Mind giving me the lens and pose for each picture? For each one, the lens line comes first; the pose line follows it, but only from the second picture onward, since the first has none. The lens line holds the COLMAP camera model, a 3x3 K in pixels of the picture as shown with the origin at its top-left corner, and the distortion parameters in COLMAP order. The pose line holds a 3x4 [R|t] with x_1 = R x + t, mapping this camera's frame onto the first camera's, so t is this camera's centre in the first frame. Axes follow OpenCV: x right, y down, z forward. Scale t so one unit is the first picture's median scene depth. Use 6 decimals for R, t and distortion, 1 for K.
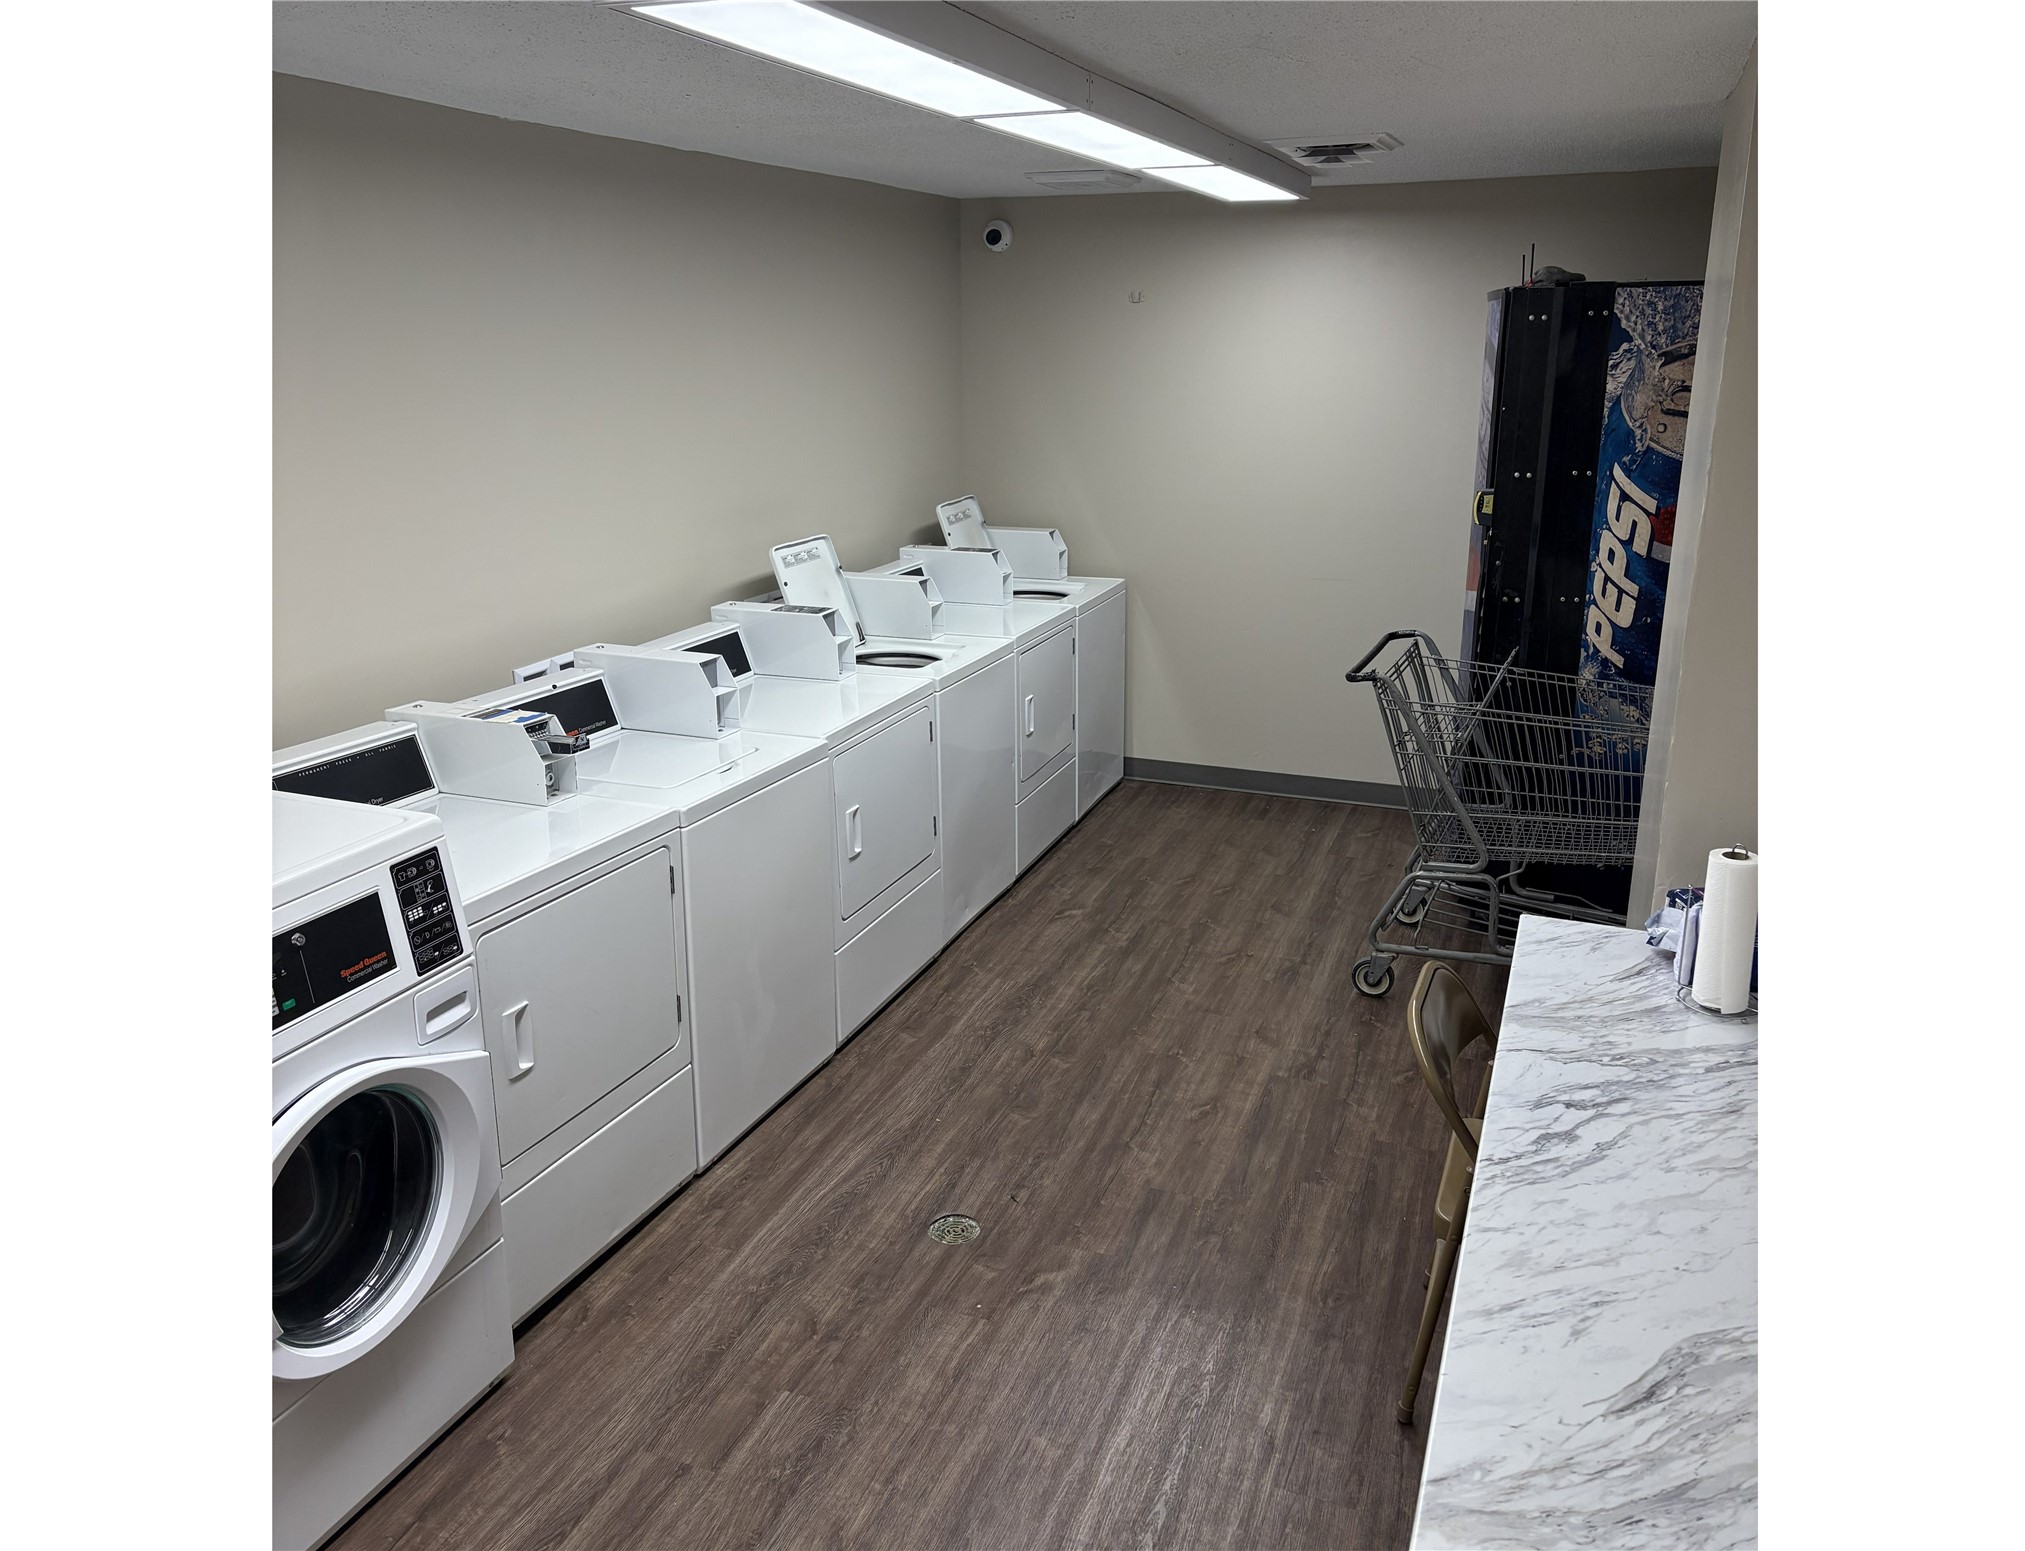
lens RADIAL K [[1475.5, 0, 1024.5], [0, 1475.5, 764.2], [0, 0, 1]] dist [0.041080, -0.020683]
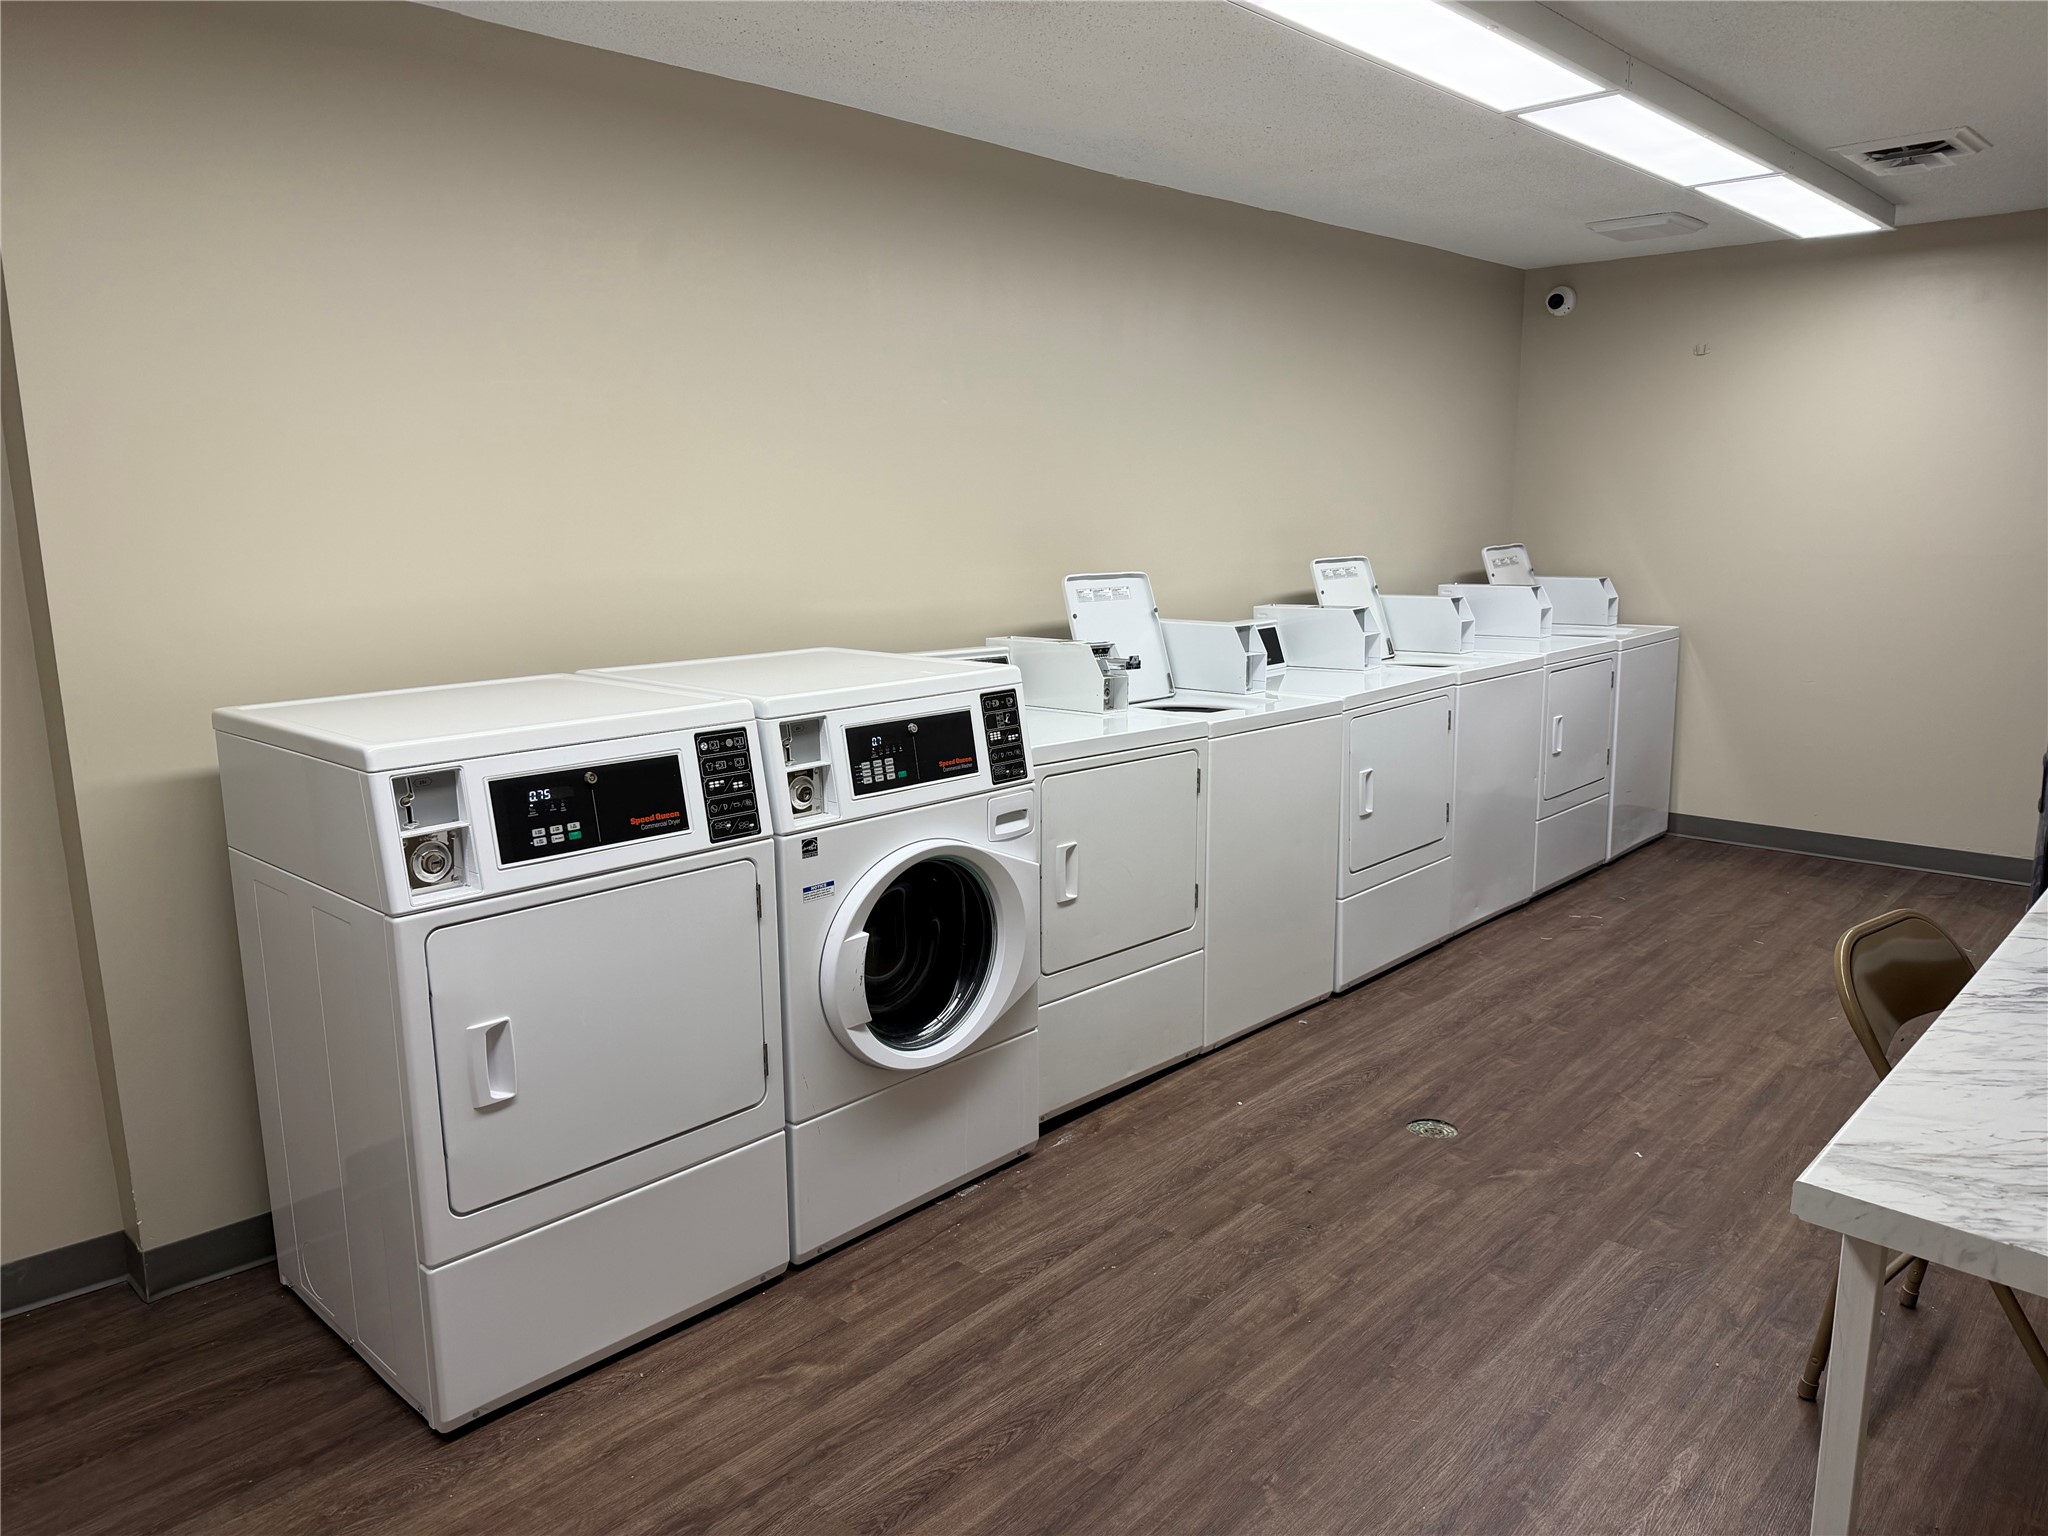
lens RADIAL K [[1439.7, 0, 1014.1], [0, 1439.7, 772.7], [0, 0, 1]] dist [-0.004248, -0.018263]
pose [[0.927525, 0.058232, -0.369197, 0.039161], [-0.087521, 0.994164, -0.063073, 0.146643], [0.363369, 0.090814, 0.927209, -0.083754]]
